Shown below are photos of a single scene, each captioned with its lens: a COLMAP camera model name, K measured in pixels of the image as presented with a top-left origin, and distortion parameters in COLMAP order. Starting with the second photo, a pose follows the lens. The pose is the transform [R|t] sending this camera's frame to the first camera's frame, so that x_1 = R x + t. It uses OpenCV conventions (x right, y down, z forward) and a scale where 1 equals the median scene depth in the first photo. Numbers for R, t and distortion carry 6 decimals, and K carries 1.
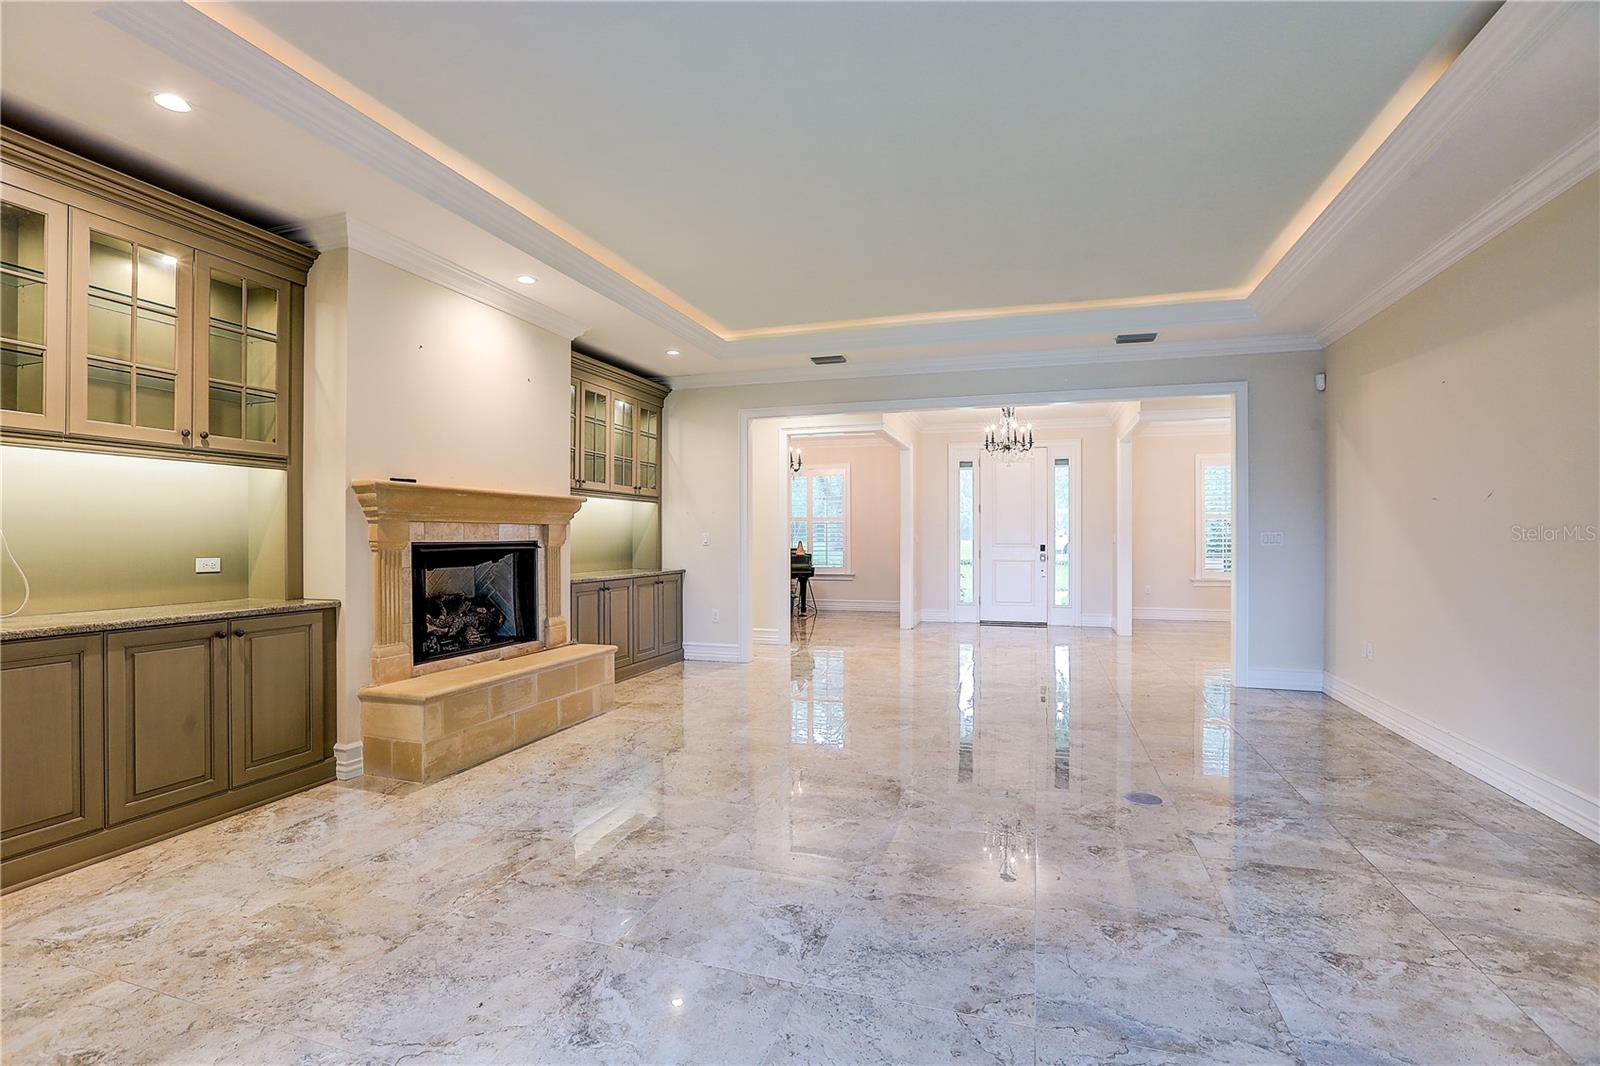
lens RADIAL K [[737.6, 0, 802.3], [0, 737.6, 538.2], [0, 0, 1]] dist [-0.028316, 0.001195]
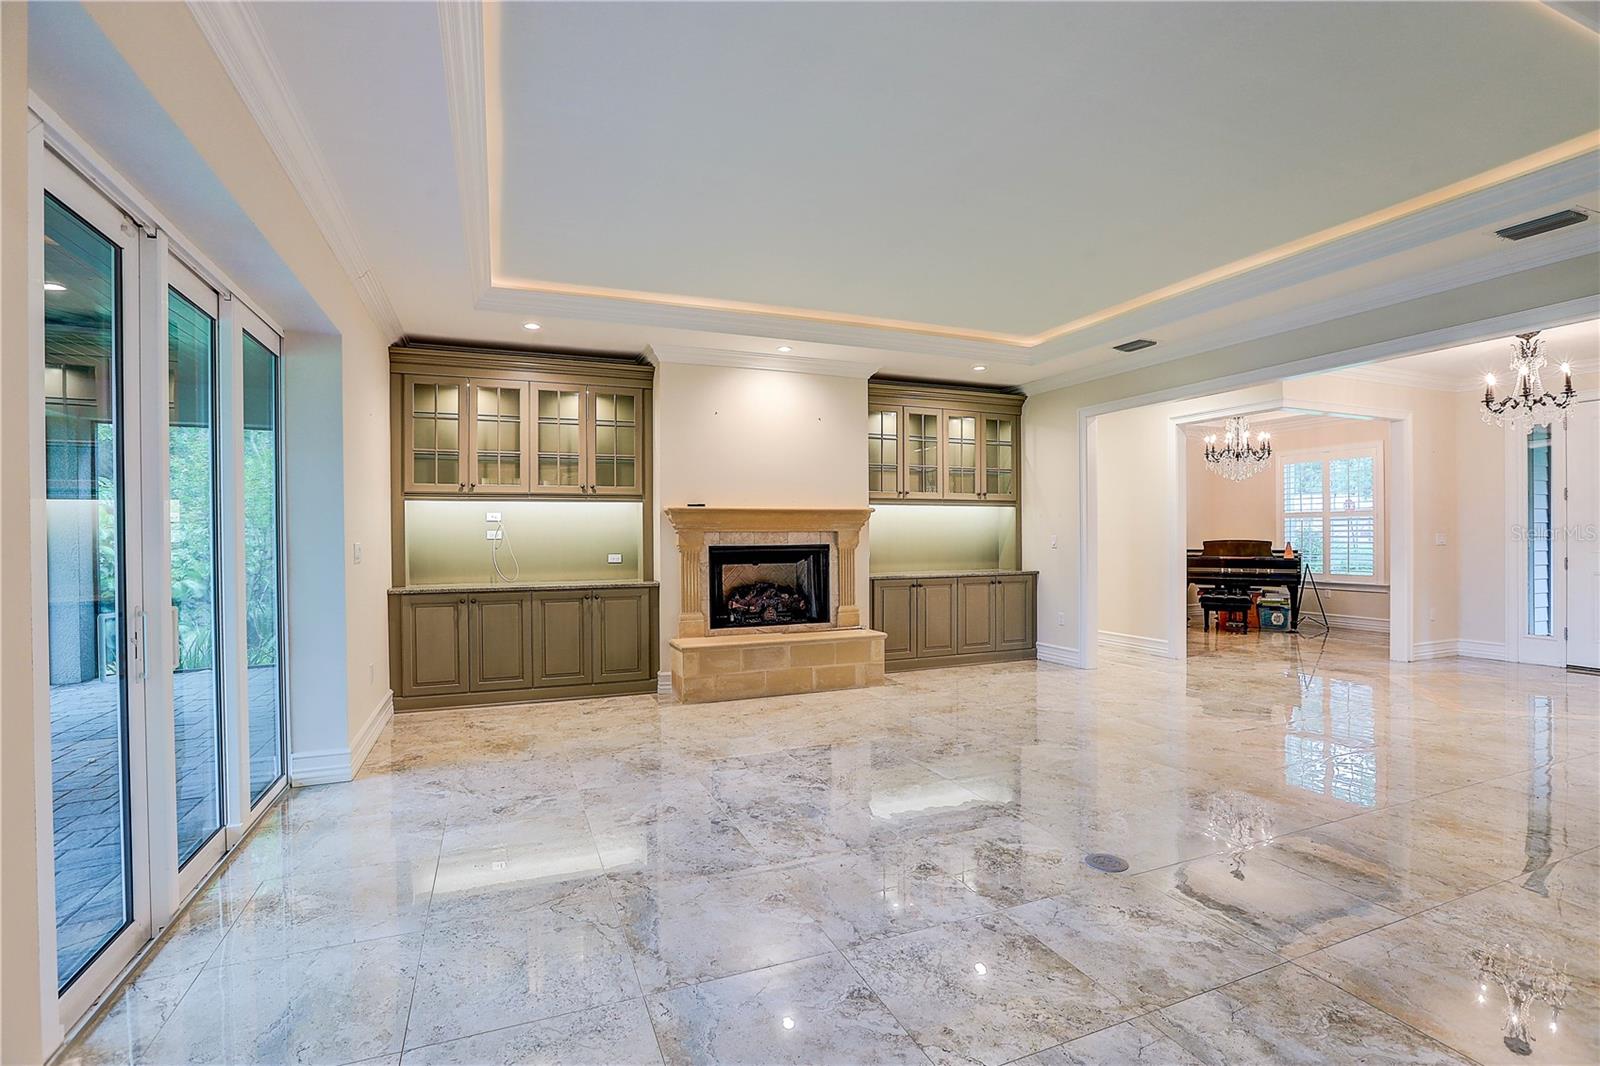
lens RADIAL K [[730.3, 0, 770.7], [0, 730.3, 538.3], [0, 0, 1]] dist [-0.077539, 0.031042]
pose [[0.630799, -0.000710, -0.775946, 0.616113], [0.005147, 0.999981, 0.003268, -0.012663], [0.775929, -0.006055, 0.630791, 0.139452]]
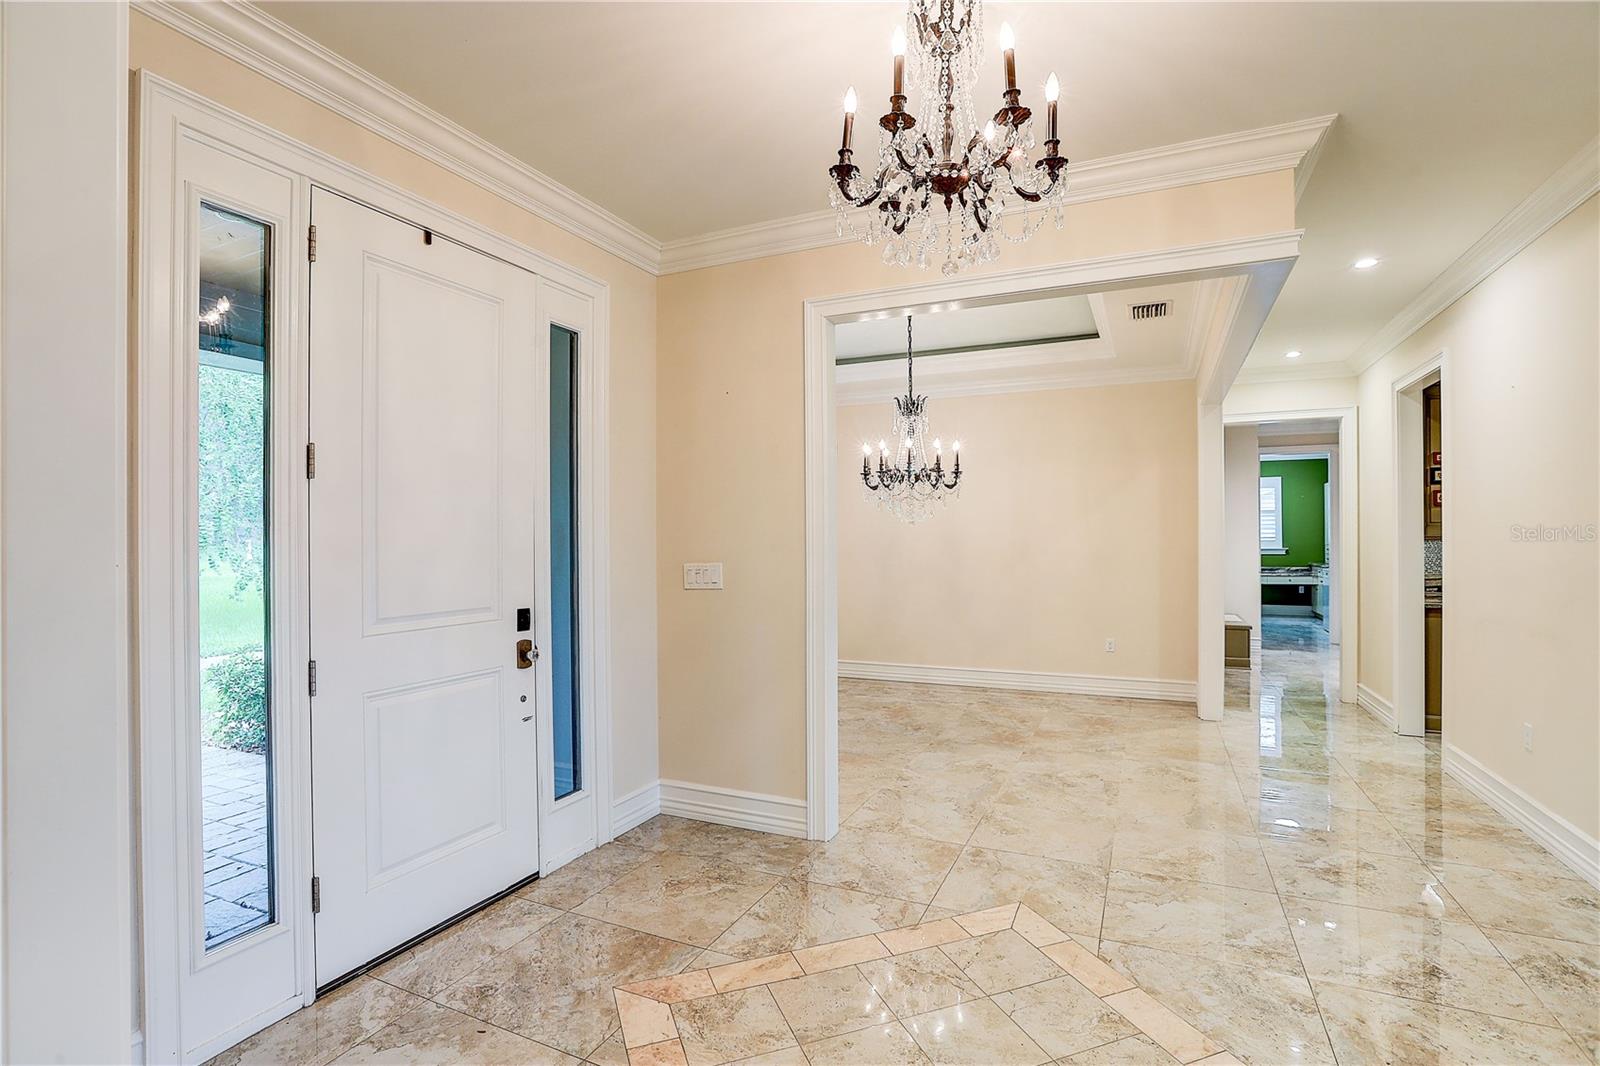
lens RADIAL K [[765.3, 0, 800.0], [0, 765.3, 533.0], [0, 0, 1]] dist [-0.024602, 0.000557]
pose [[0.123852, 0.003088, 0.992296, 0.099543], [0.005610, 0.999977, -0.003813, -0.040526], [-0.992285, 0.006039, 0.123832, 1.869863]]
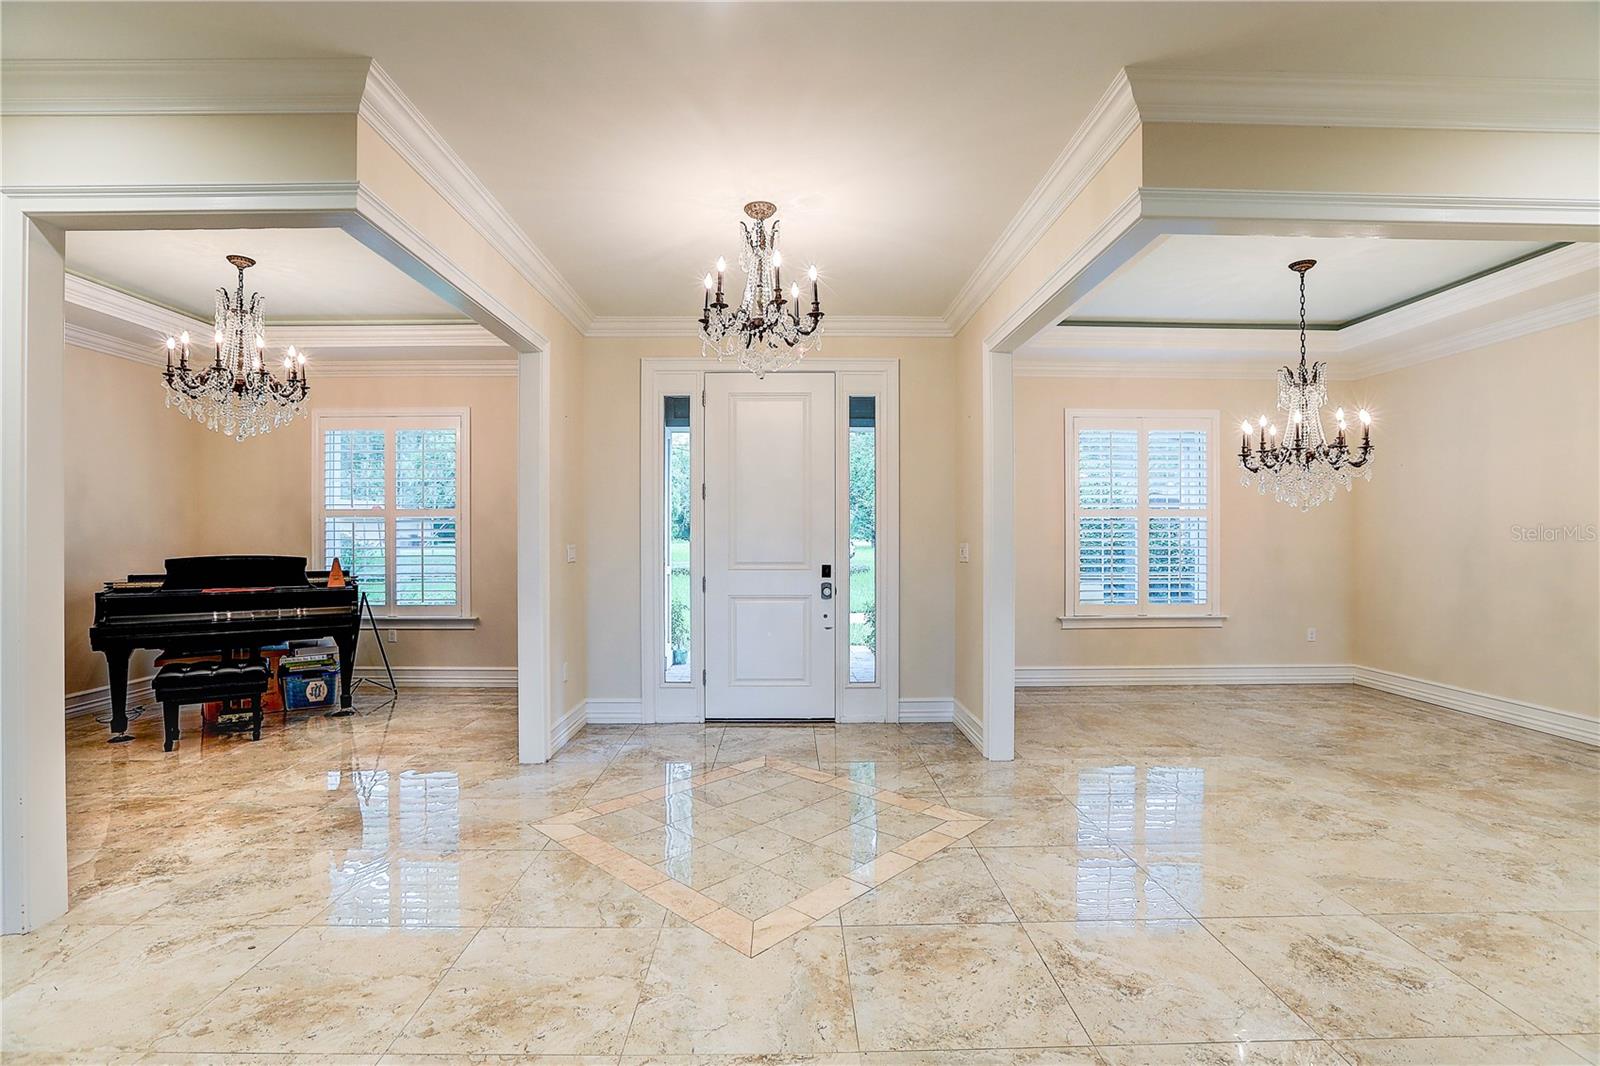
lens RADIAL K [[751.8, 0, 805.5], [0, 751.8, 538.4], [0, 0, 1]] dist [-0.016755, 0.000619]
pose [[0.945027, -0.001086, 0.326991, 0.316839], [-0.000103, 0.999993, 0.003619, -0.023898], [-0.326992, -0.003454, 0.945021, 1.130416]]
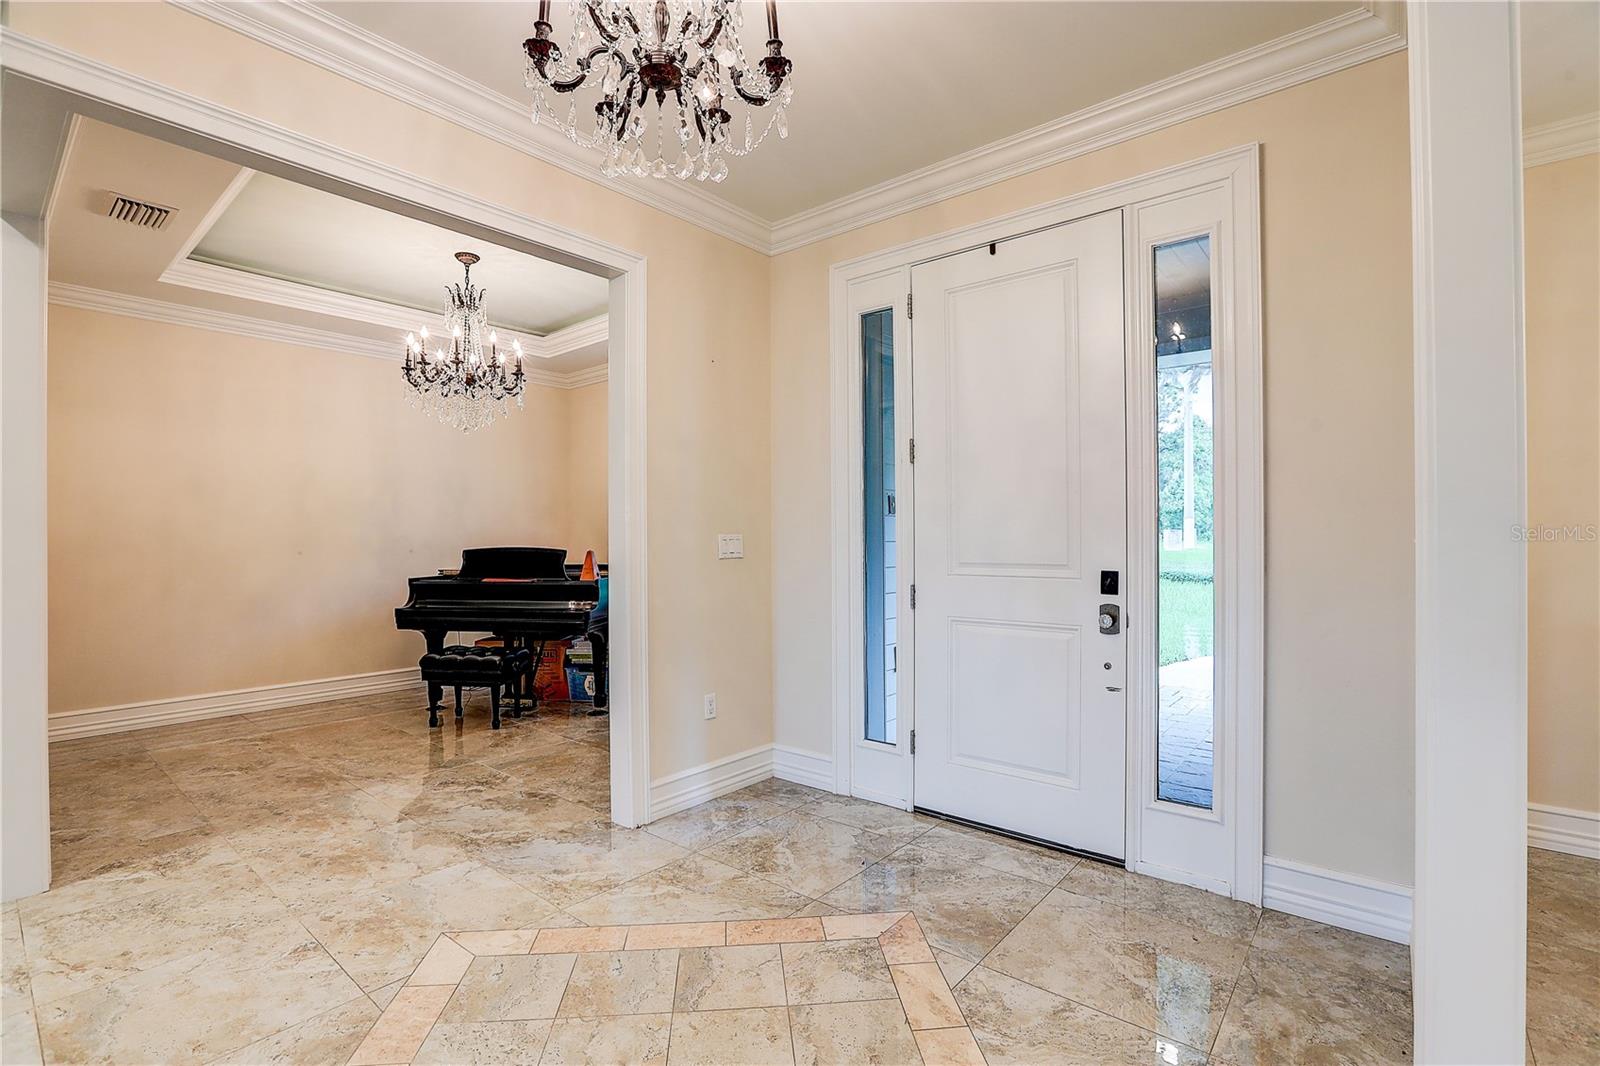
lens RADIAL K [[737.6, 0, 802.3], [0, 737.6, 538.2], [0, 0, 1]] dist [-0.028316, 0.001195]
pose [[0.927068, -0.003136, -0.374881, 0.706707], [0.002238, 0.999993, -0.002830, -0.005111], [0.374887, 0.001785, 0.927069, 1.546694]]
